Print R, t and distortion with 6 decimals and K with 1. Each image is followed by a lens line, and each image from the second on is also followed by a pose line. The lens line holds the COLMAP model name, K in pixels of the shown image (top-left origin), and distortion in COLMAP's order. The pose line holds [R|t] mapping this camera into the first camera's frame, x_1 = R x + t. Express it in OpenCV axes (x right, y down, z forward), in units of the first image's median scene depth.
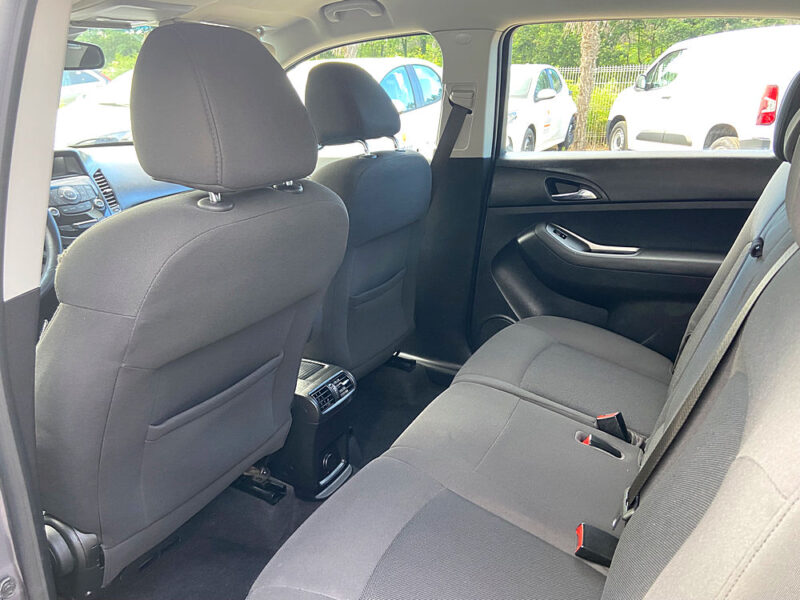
lens RADIAL K [[620.5, 0, 404.6], [0, 620.5, 298.4], [0, 0, 1]] dist [0.095852, -0.099232]
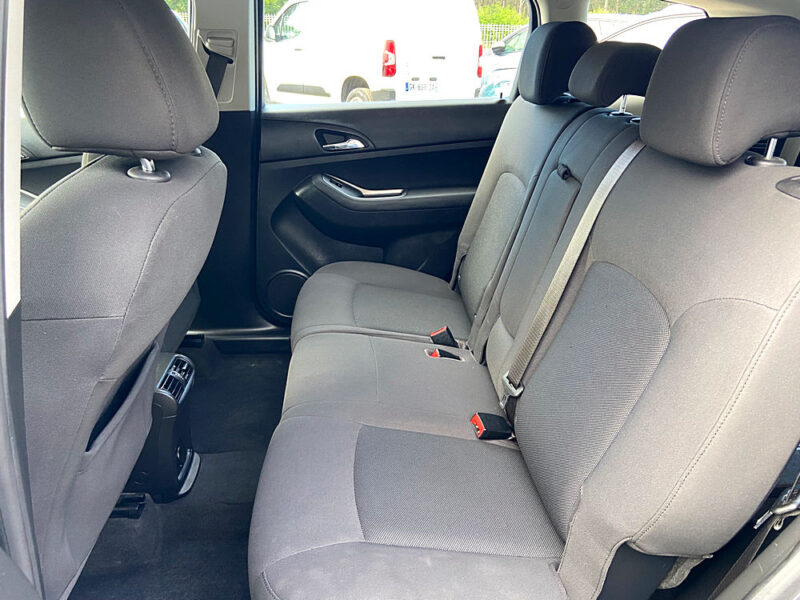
lens RADIAL K [[620.5, 0, 412.0], [0, 620.5, 319.5], [0, 0, 1]] dist [0.095852, -0.099232]
pose [[0.815281, -0.217232, 0.536775, -0.266265], [0.163183, 0.975588, 0.146969, -0.012494], [-0.555597, -0.032229, 0.830827, 0.040438]]
